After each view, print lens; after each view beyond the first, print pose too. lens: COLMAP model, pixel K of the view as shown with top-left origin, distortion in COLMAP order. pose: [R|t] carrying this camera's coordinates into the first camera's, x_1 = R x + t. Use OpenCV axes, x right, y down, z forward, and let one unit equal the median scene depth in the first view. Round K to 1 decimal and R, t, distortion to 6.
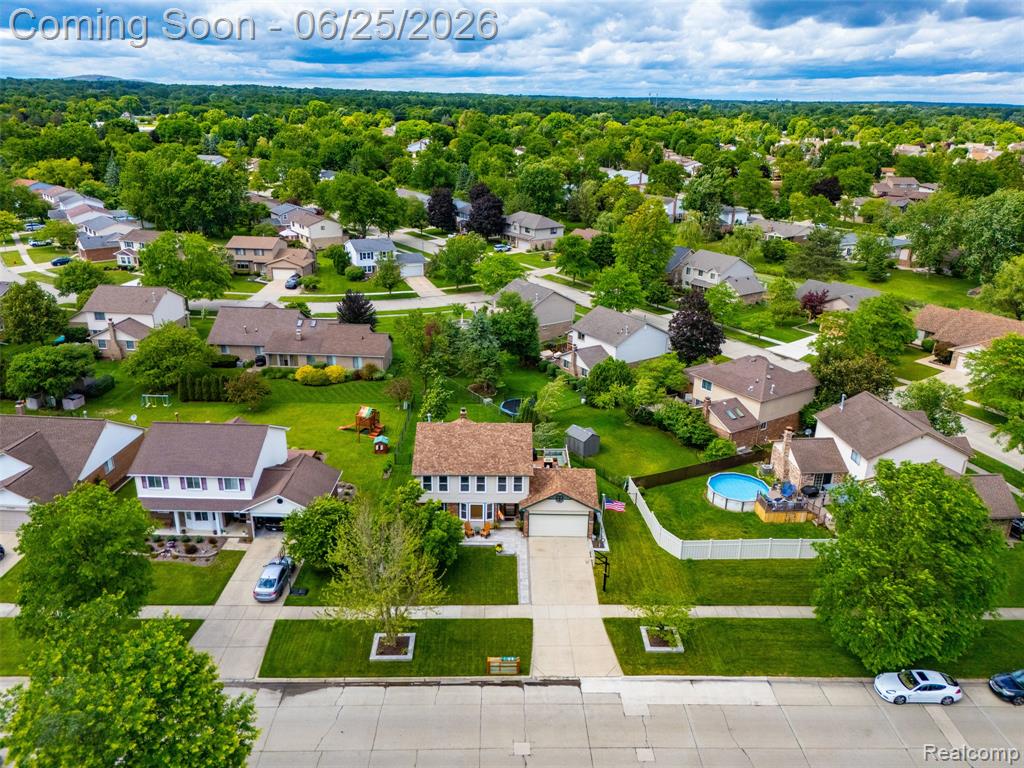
lens RADIAL K [[751.6, 0, 514.9], [0, 751.6, 384.0], [0, 0, 1]] dist [0.090369, -0.102188]
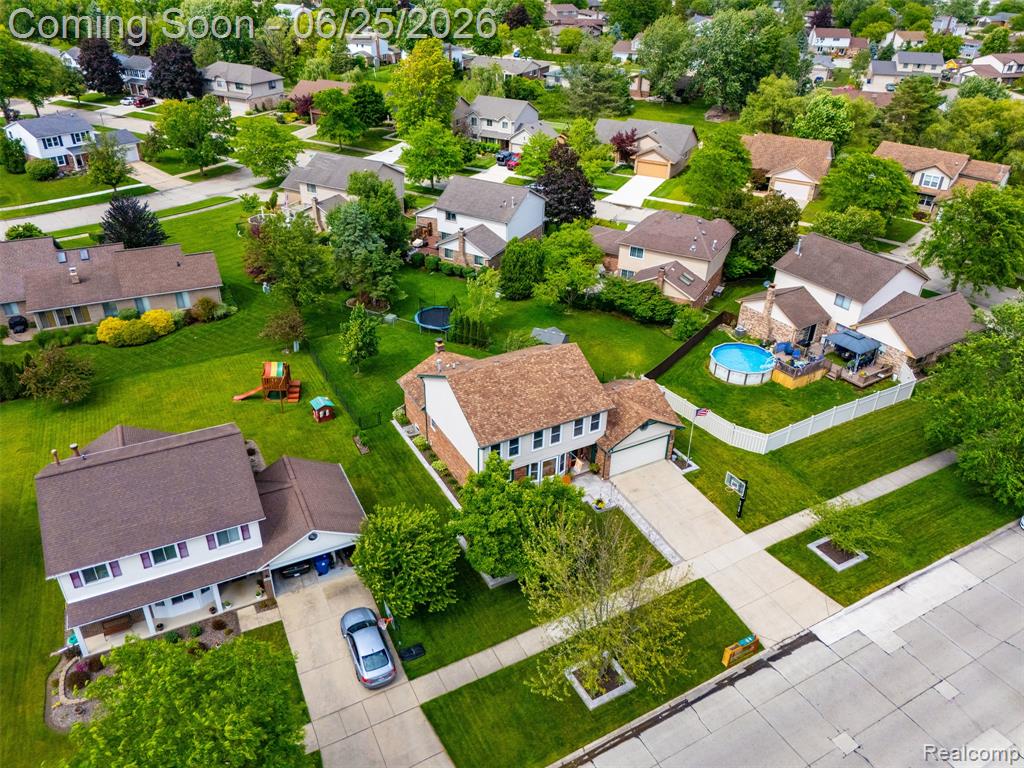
lens RADIAL K [[751.6, 0, 514.9], [0, 751.6, 384.0], [0, 0, 1]] dist [0.090369, -0.102188]
pose [[0.883078, -0.239970, 0.403222, -0.289303], [0.160602, 0.962007, 0.220792, -0.072804], [-0.440886, -0.130218, 0.888067, 0.247396]]
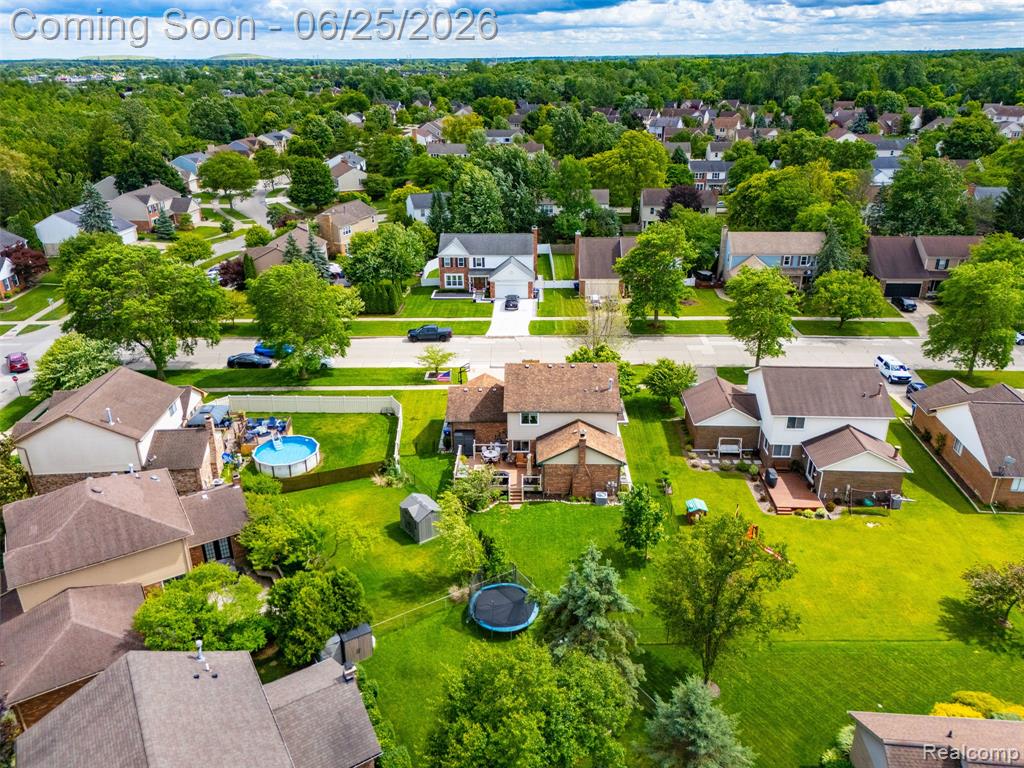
lens RADIAL K [[751.6, 0, 514.9], [0, 751.6, 384.0], [0, 0, 1]] dist [0.090369, -0.102188]
pose [[-0.999413, -0.020968, 0.027084, -0.015399], [0.003525, 0.723572, 0.690240, -0.500133], [-0.034071, 0.689930, -0.723074, 1.387169]]
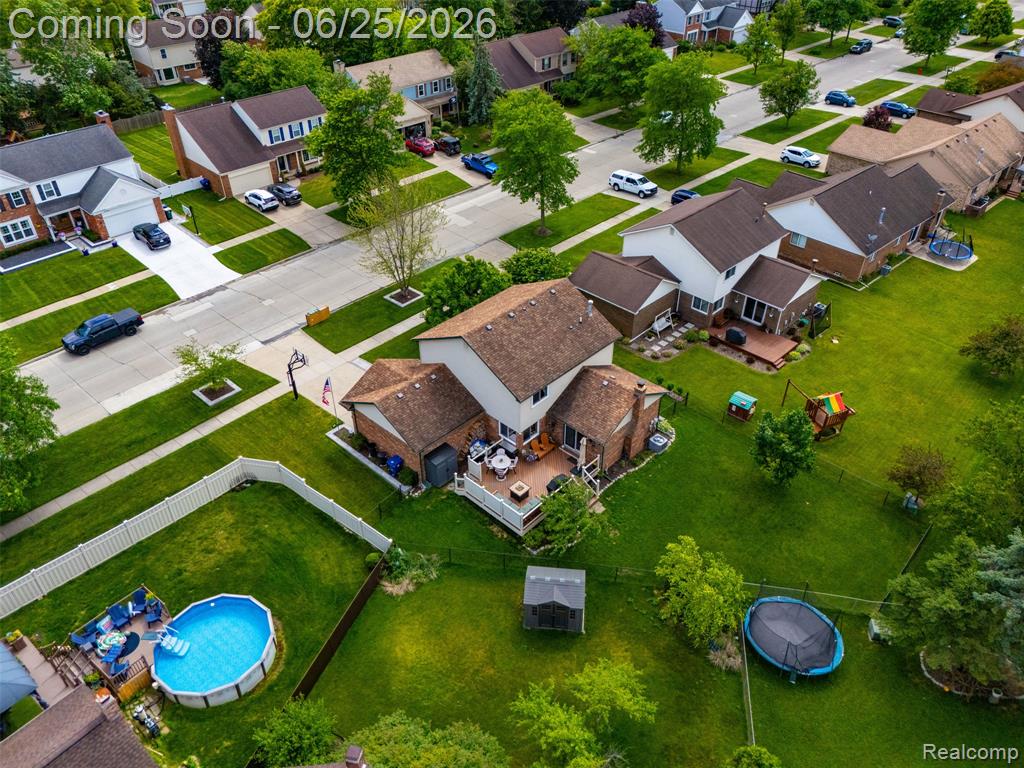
lens RADIAL K [[751.6, 0, 514.9], [0, 751.6, 384.0], [0, 0, 1]] dist [0.090369, -0.102188]
pose [[-0.696194, 0.416479, -0.584688, 0.327272], [-0.258743, 0.614159, 0.745560, -0.358298], [0.669601, 0.670339, -0.319813, 1.014009]]
